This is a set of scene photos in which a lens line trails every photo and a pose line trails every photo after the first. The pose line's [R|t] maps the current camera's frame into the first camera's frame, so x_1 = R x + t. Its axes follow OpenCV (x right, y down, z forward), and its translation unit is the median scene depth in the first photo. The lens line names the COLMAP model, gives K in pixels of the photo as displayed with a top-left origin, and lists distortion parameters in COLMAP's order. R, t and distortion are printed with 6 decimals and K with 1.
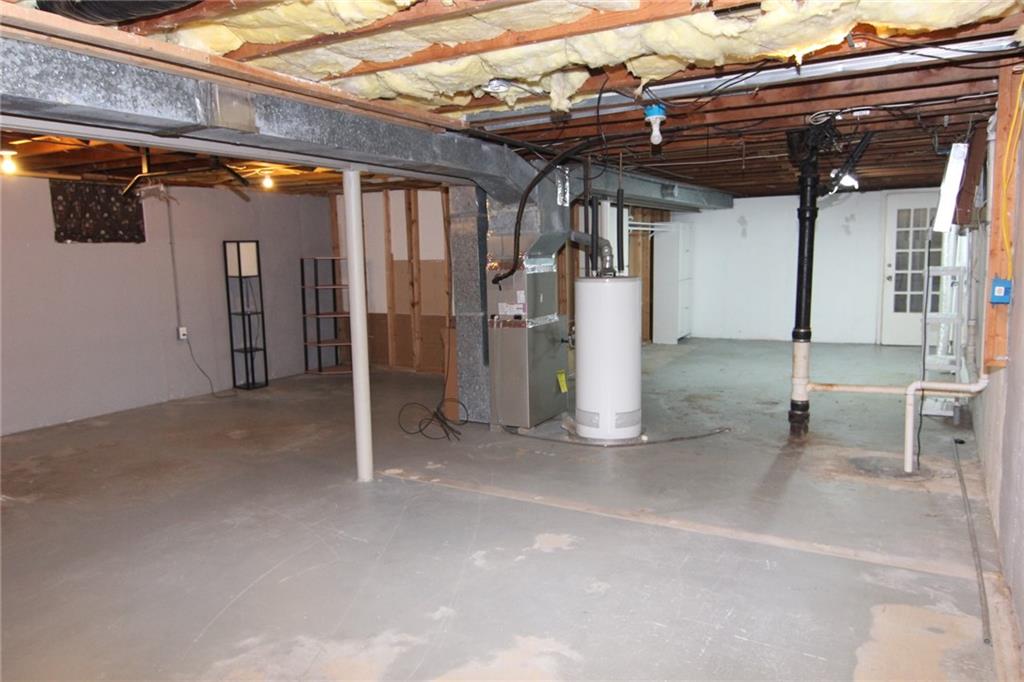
lens RADIAL K [[737.9, 0, 511.9], [0, 737.9, 341.8], [0, 0, 1]] dist [-0.000241, -0.006771]
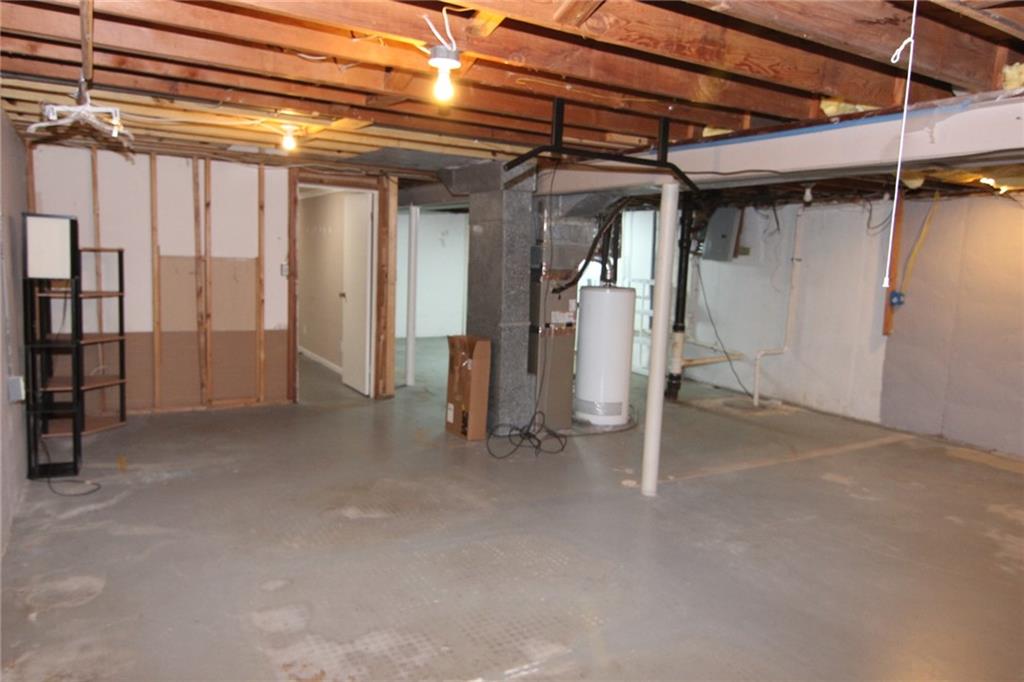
lens RADIAL K [[737.9, 0, 511.3], [0, 737.9, 339.5], [0, 0, 1]] dist [-0.000241, -0.006771]
pose [[0.457499, -0.064124, 0.886895, -0.968615], [0.059850, 0.997355, 0.041237, -0.060672], [-0.887193, 0.034215, 0.460127, 0.586661]]
